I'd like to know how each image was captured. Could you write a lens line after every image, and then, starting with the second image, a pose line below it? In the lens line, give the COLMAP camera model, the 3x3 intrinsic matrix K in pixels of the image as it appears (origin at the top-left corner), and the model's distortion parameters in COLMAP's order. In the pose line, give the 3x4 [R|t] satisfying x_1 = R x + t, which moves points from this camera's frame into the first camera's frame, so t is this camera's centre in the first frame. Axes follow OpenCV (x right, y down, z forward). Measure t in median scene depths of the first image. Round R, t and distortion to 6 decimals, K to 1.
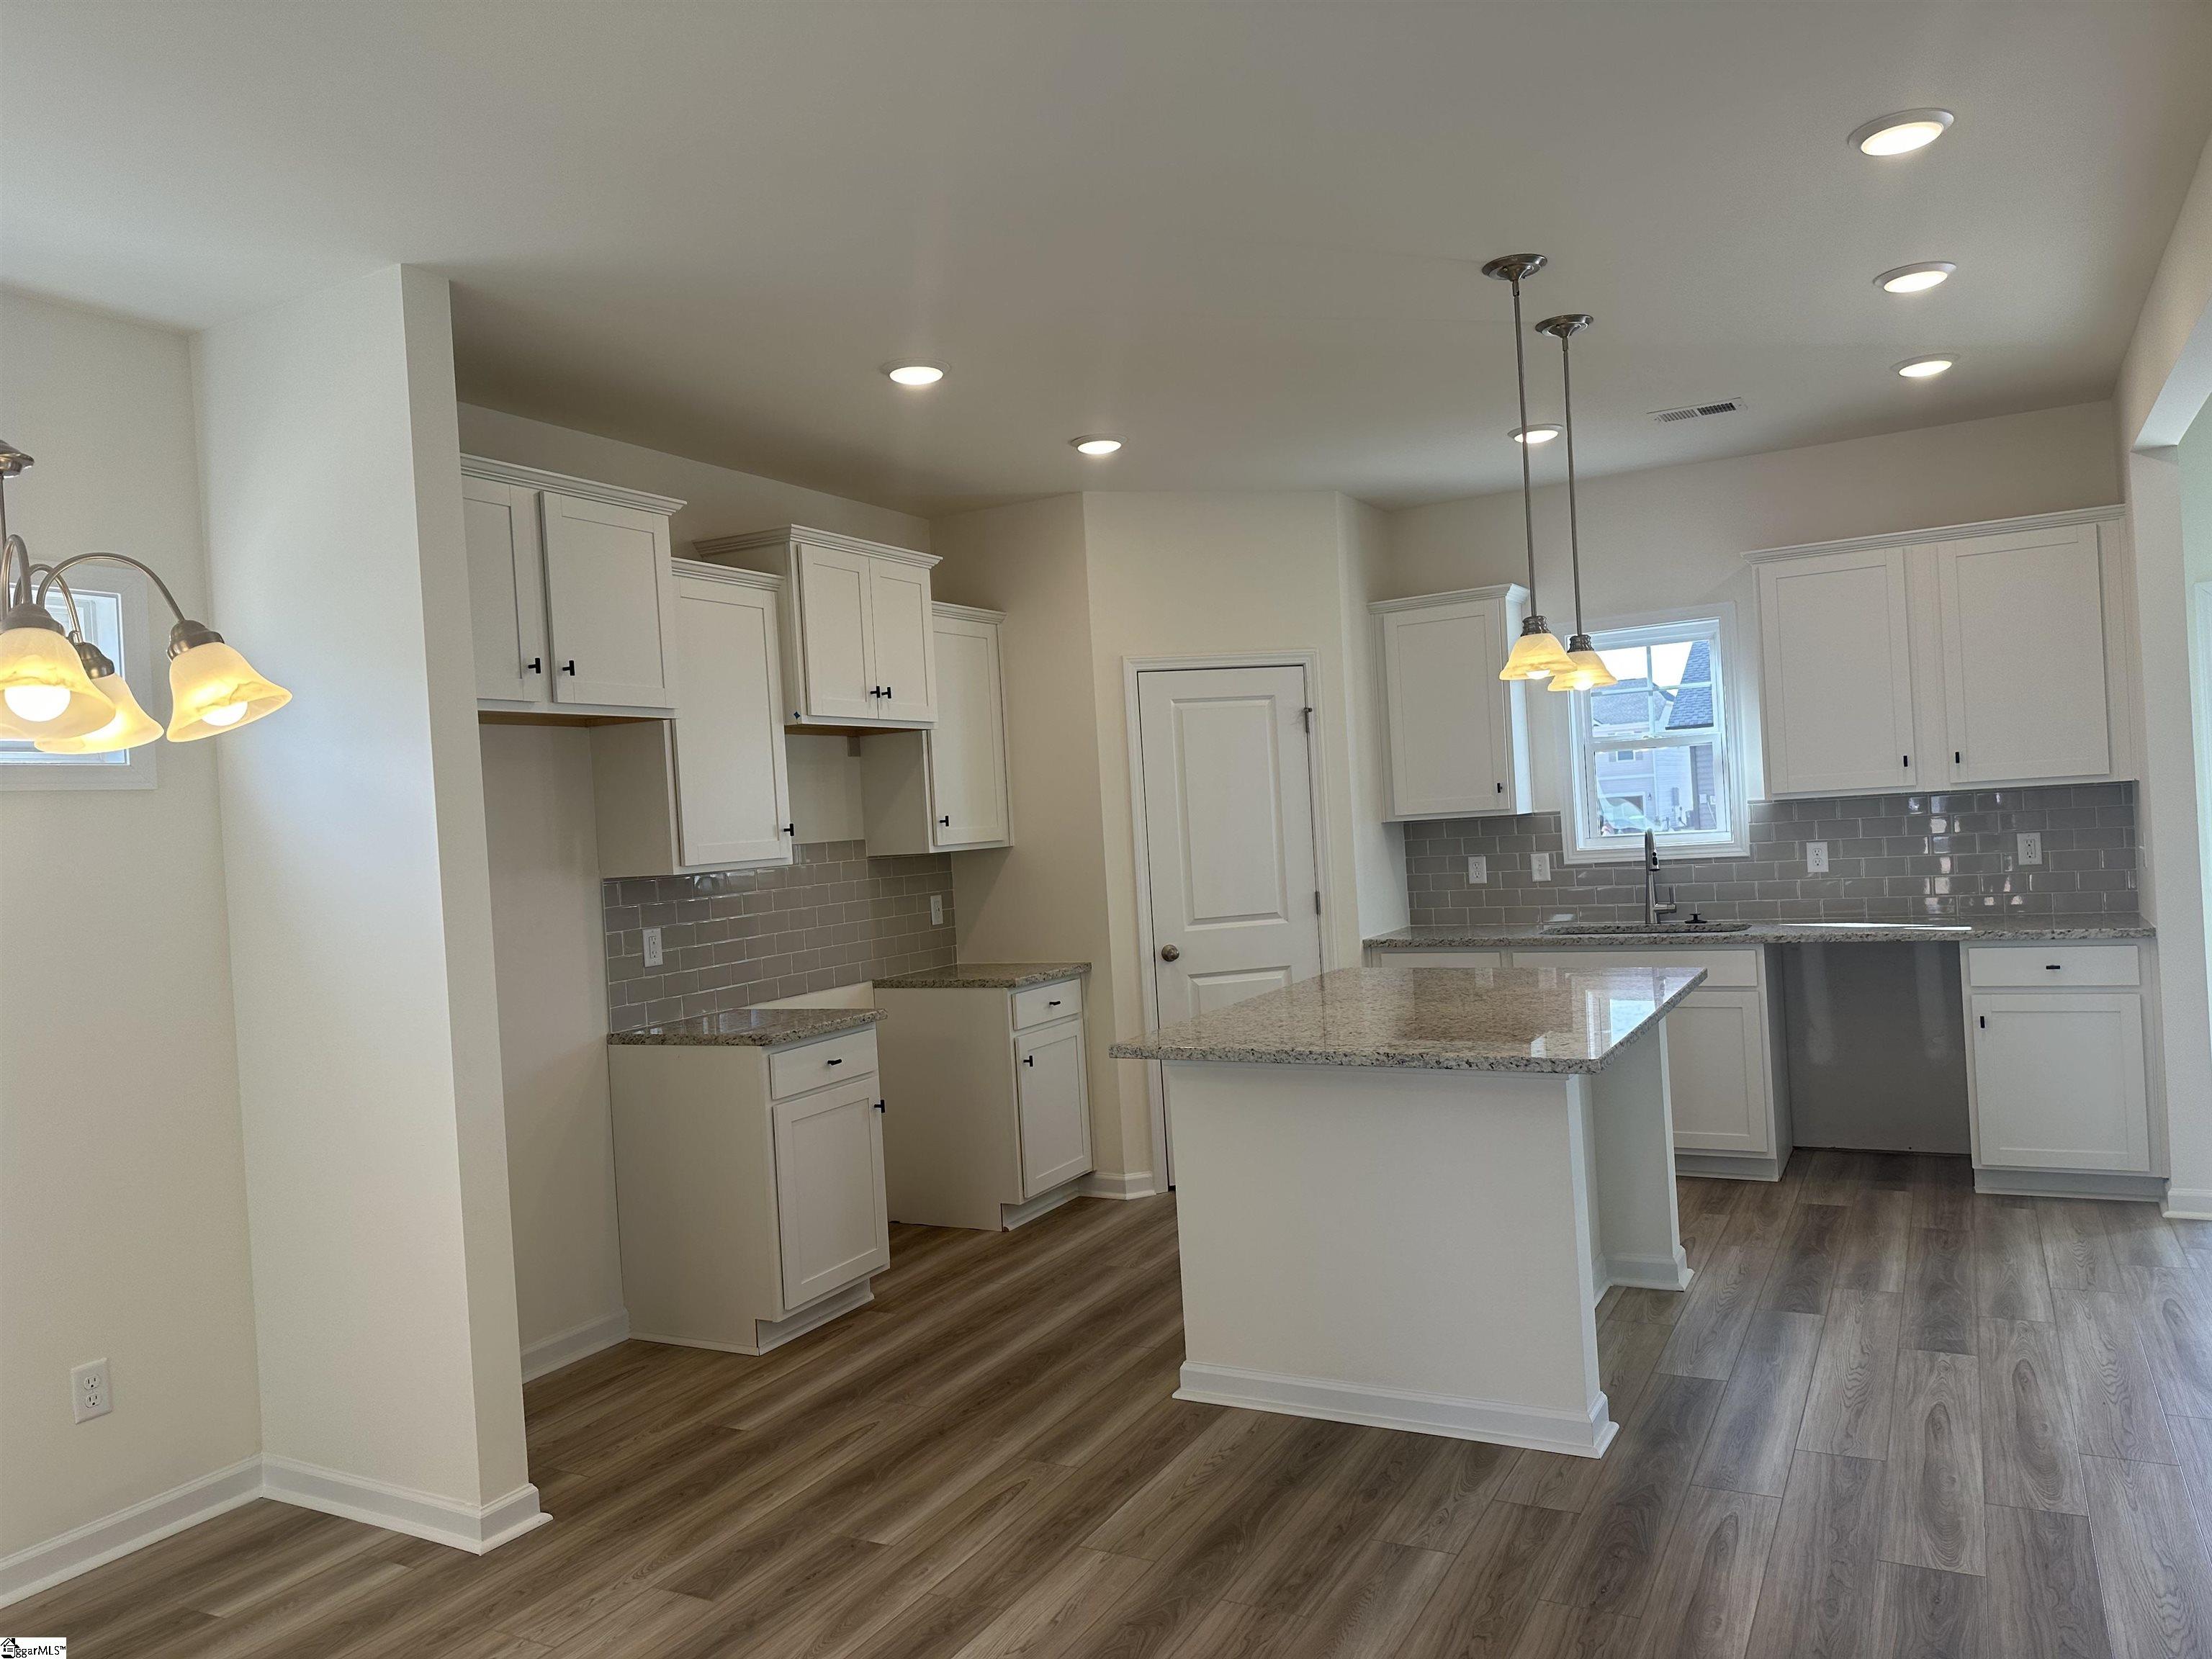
lens RADIAL K [[1514.2, 0, 1050.8], [0, 1514.2, 826.4], [0, 0, 1]] dist [-0.013865, -0.011963]
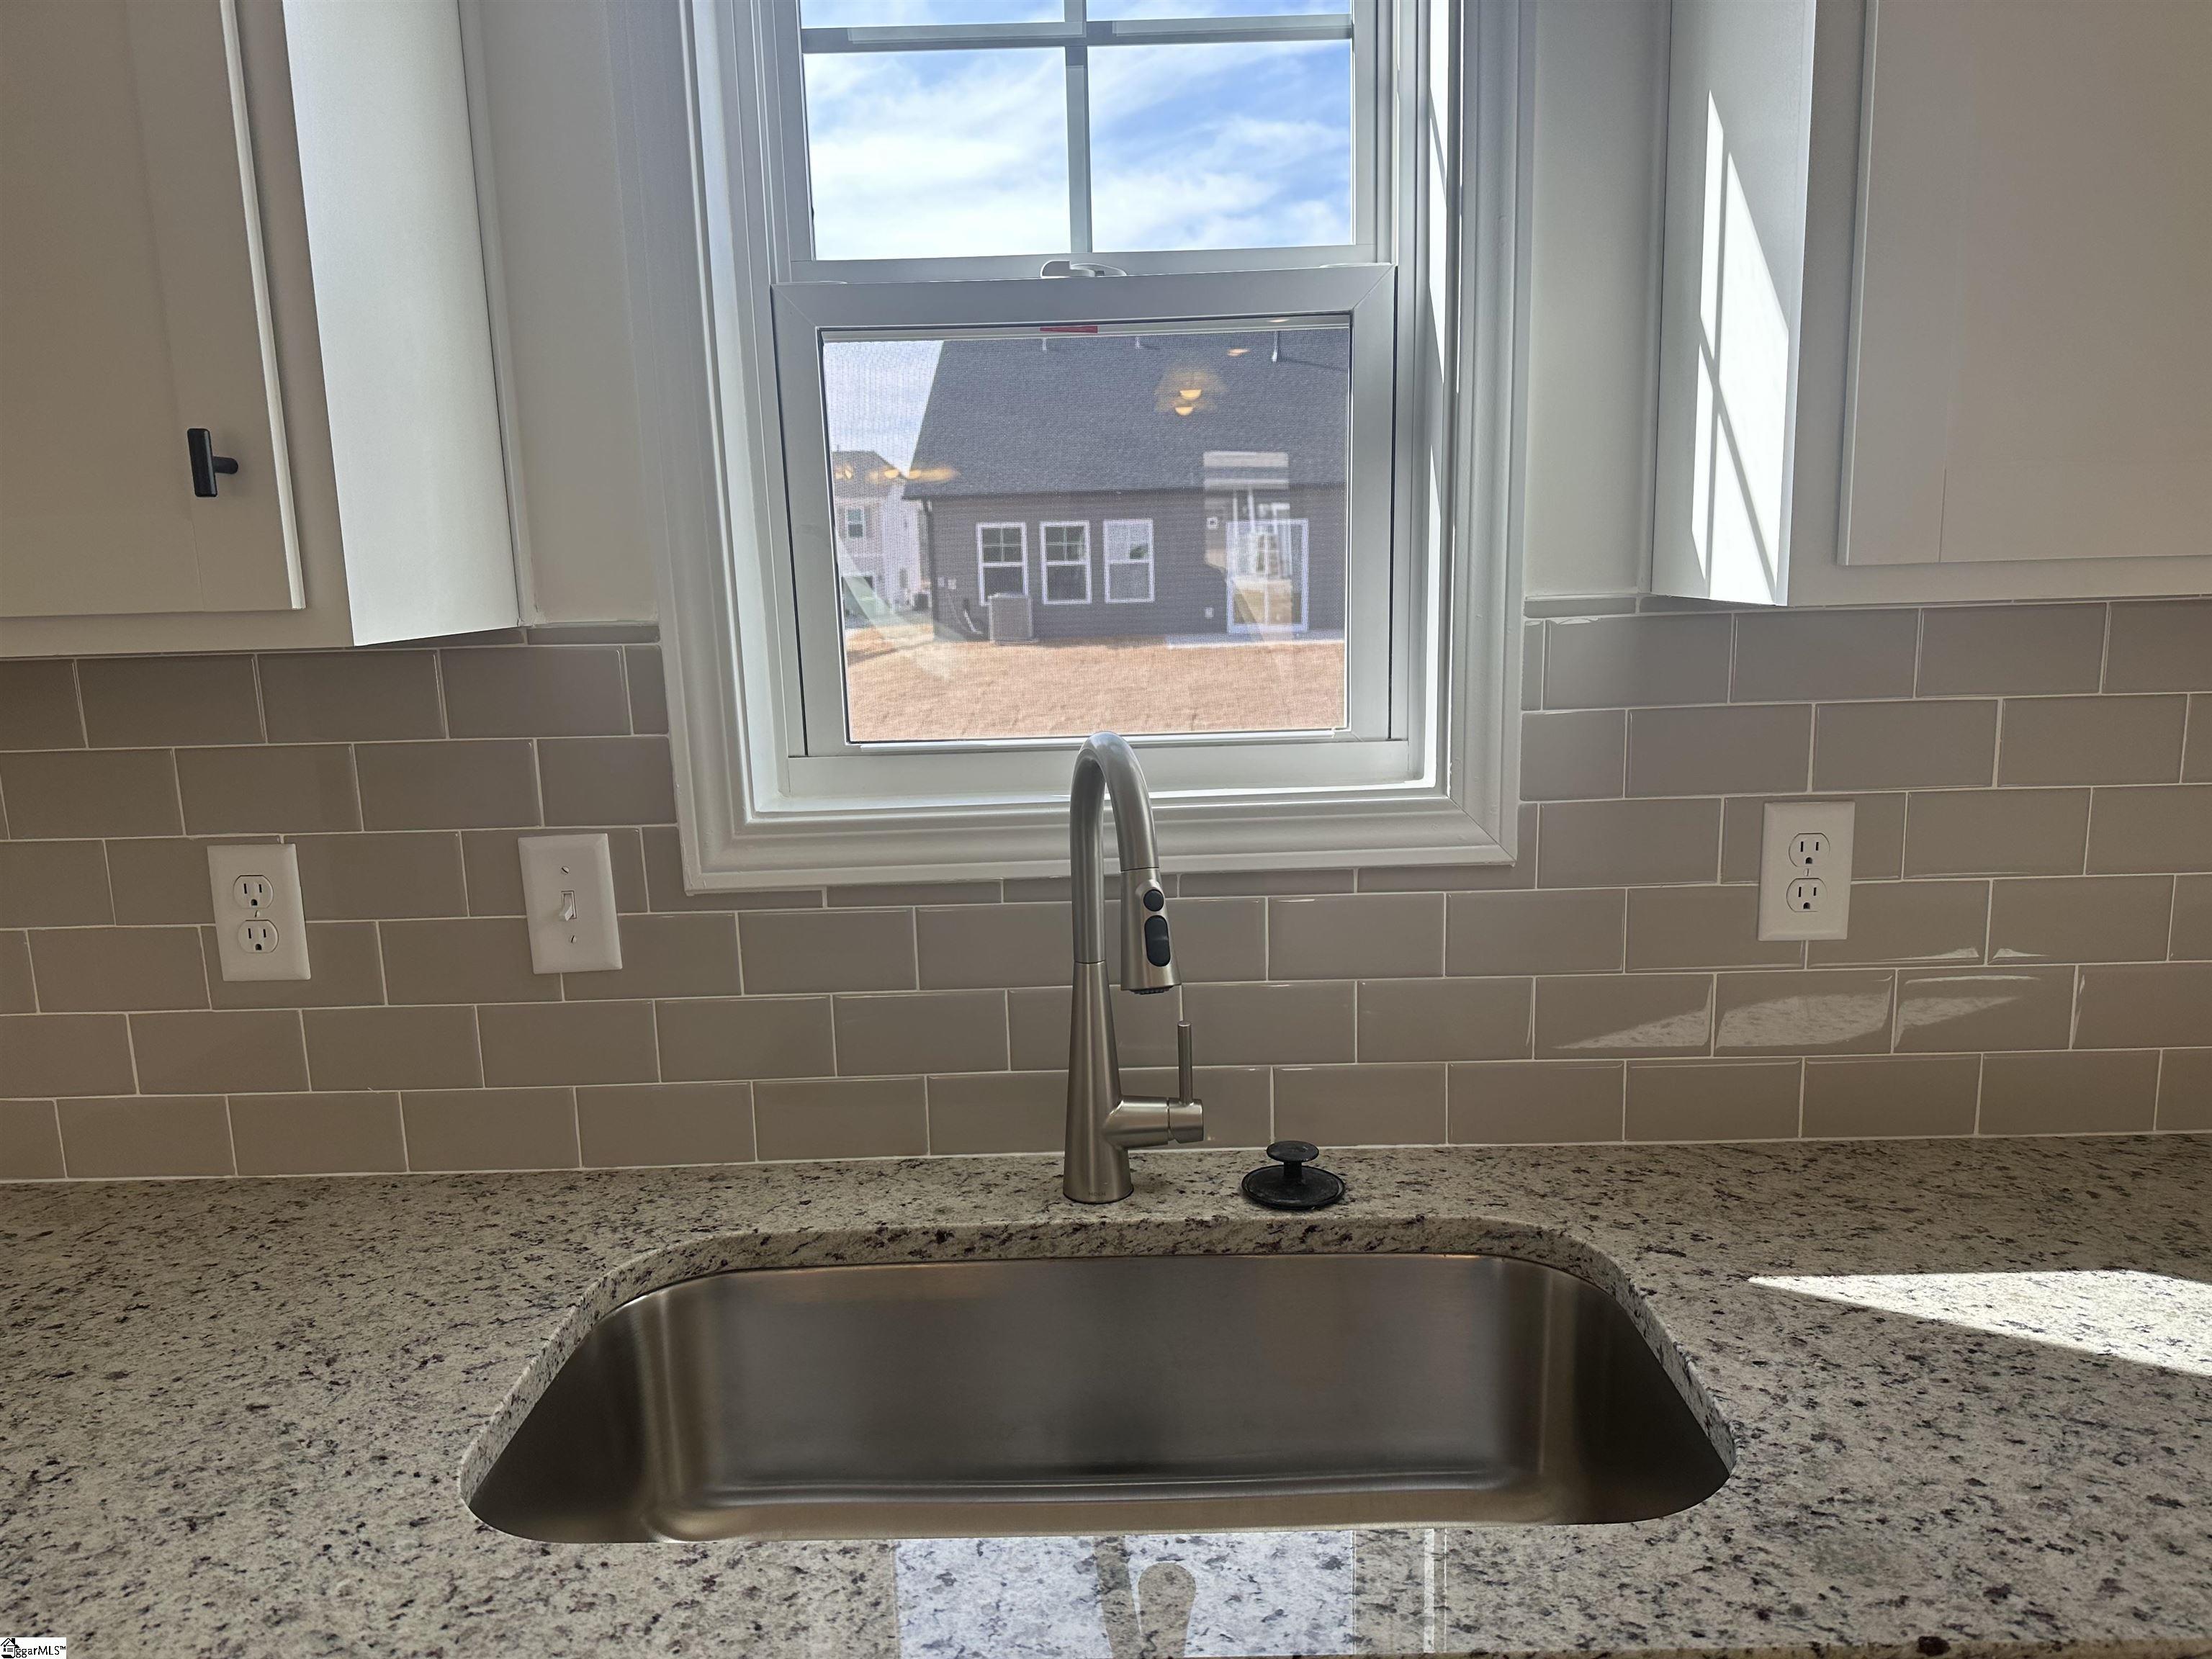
lens RADIAL K [[1514.2, 0, 1115.0], [0, 1514.2, 837.9], [0, 0, 1]] dist [-0.013865, -0.011963]
pose [[0.860763, -0.050822, 0.506462, 0.313626], [-0.028170, 0.988722, 0.147091, -0.014305], [-0.508225, -0.140877, 0.849624, 0.874047]]
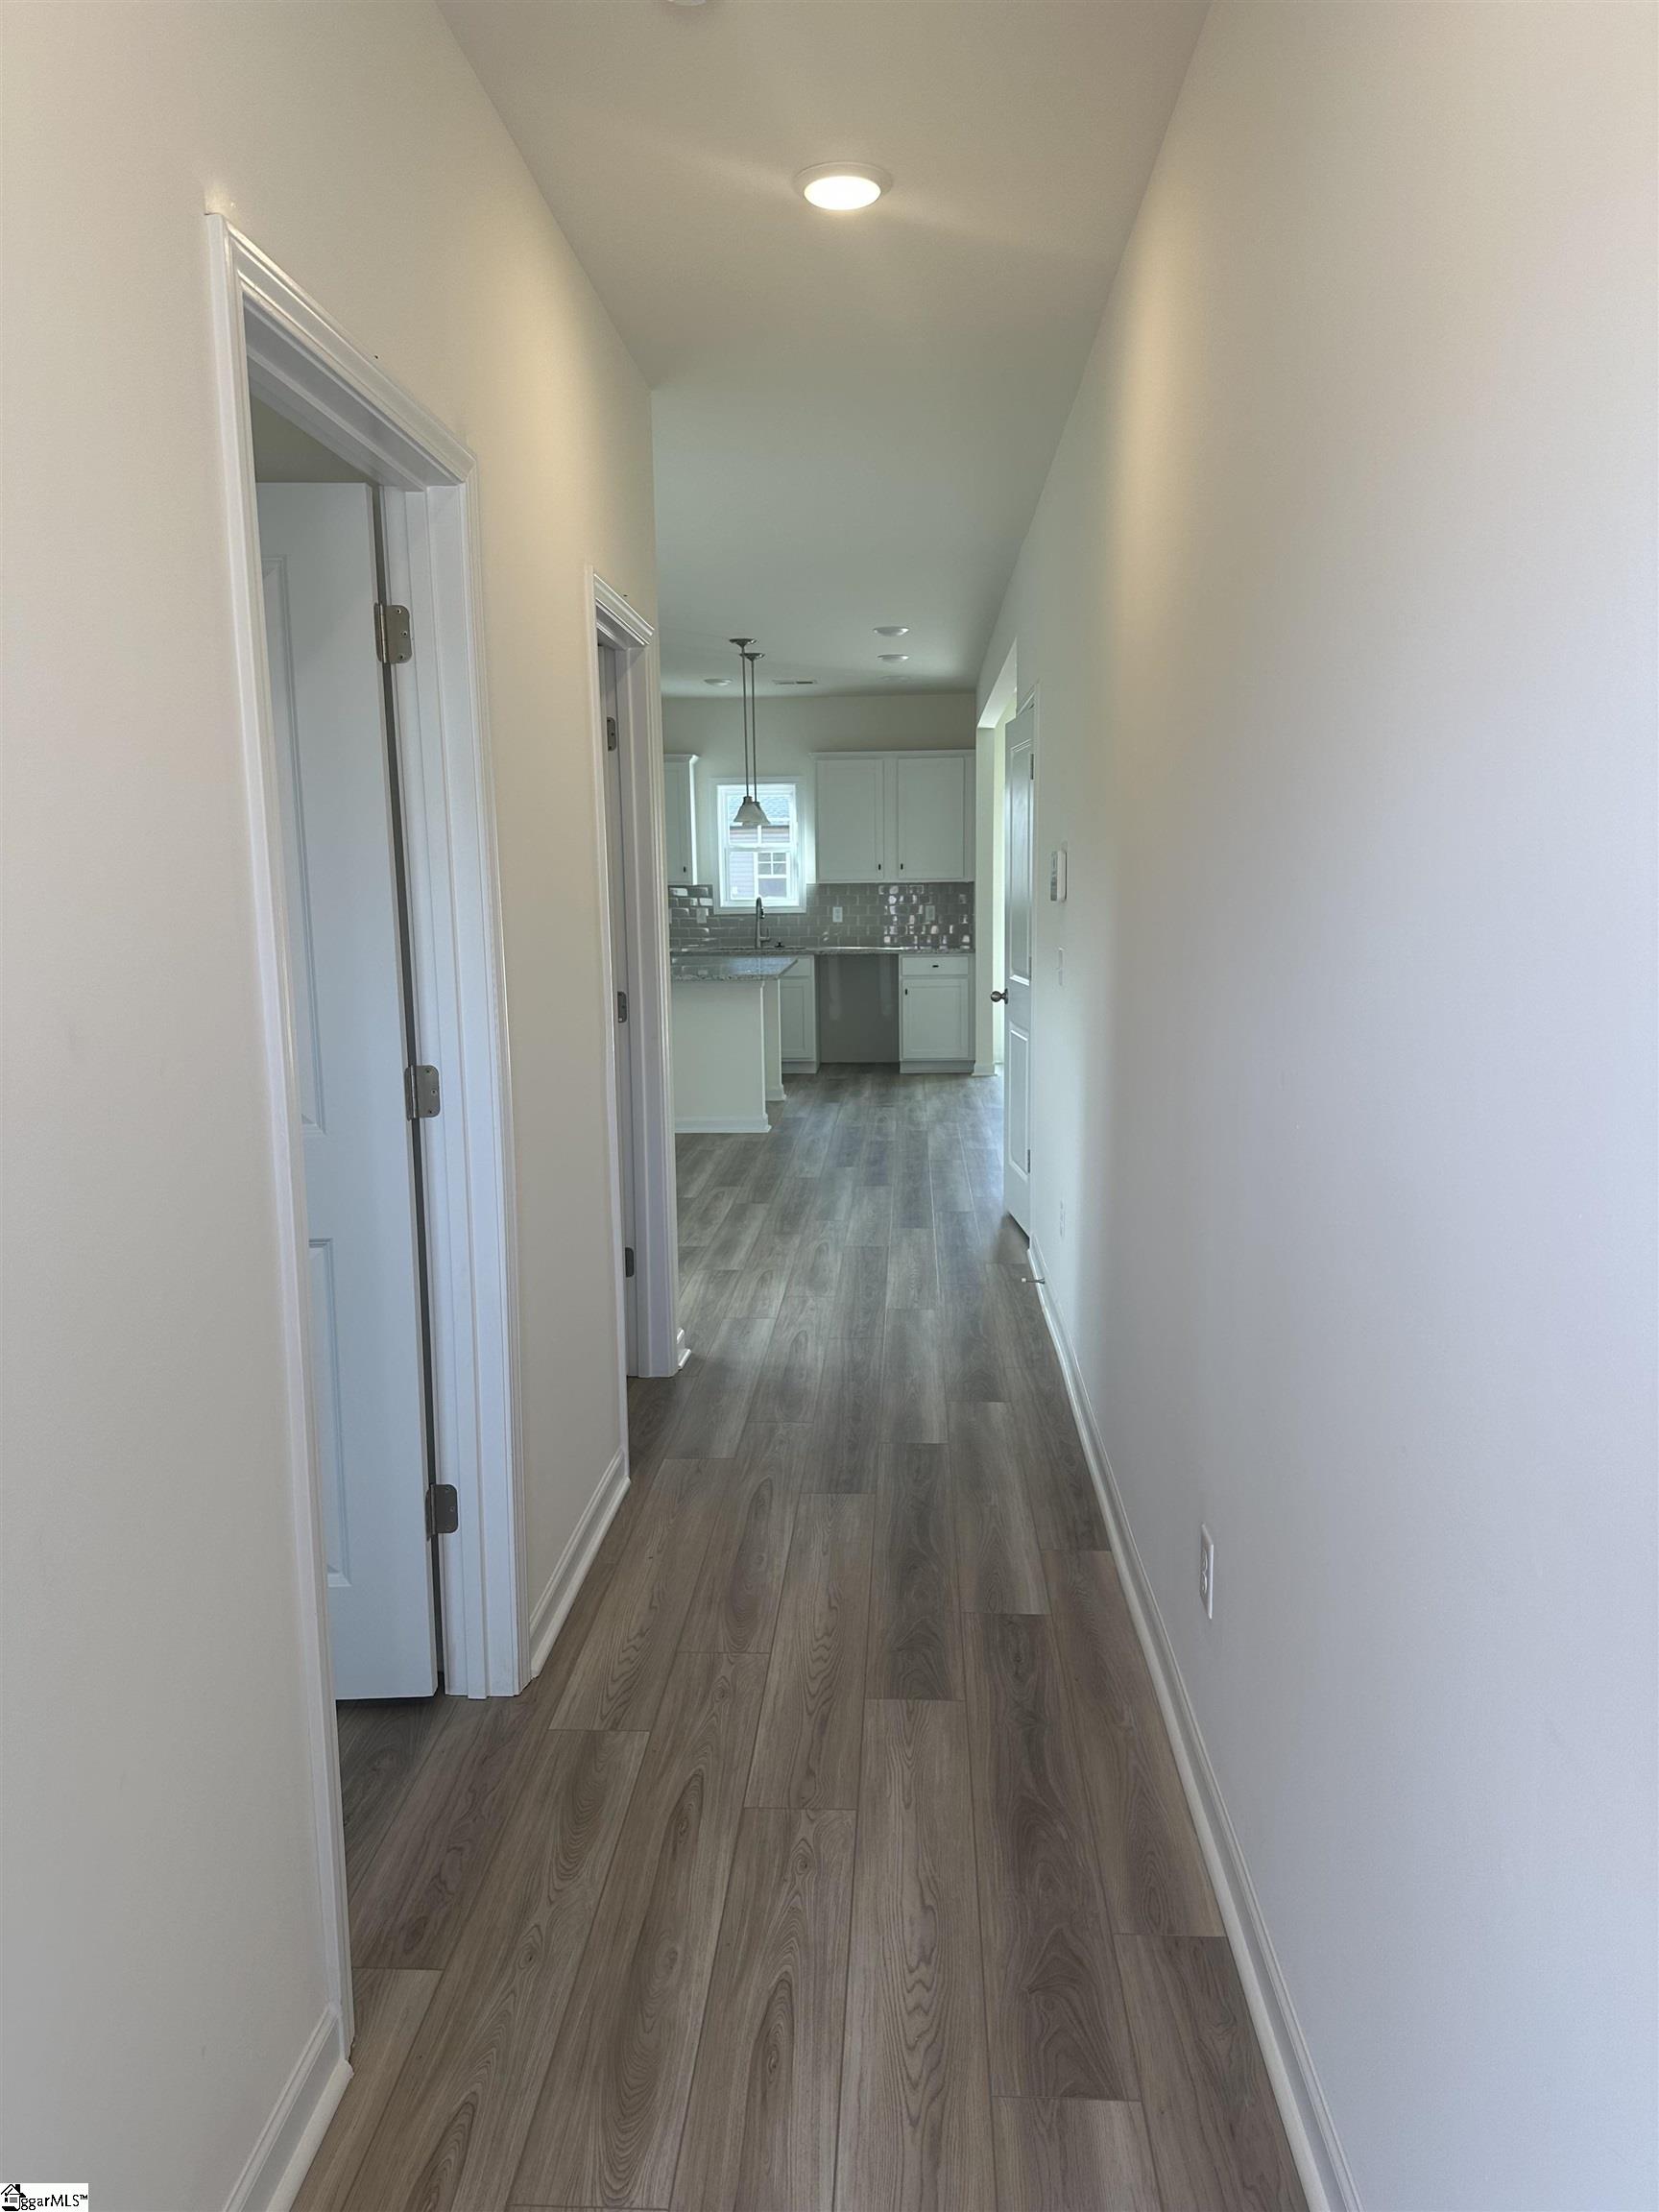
lens RADIAL K [[1514.2, 0, 827.2], [0, 1514.2, 1100.9], [0, 0, 1]] dist [-0.013865, -0.011963]
pose [[0.881797, -0.019635, 0.471220, -0.443835], [-0.040800, 0.992211, 0.117694, 0.031094], [-0.469861, -0.123008, 0.874128, -0.757896]]
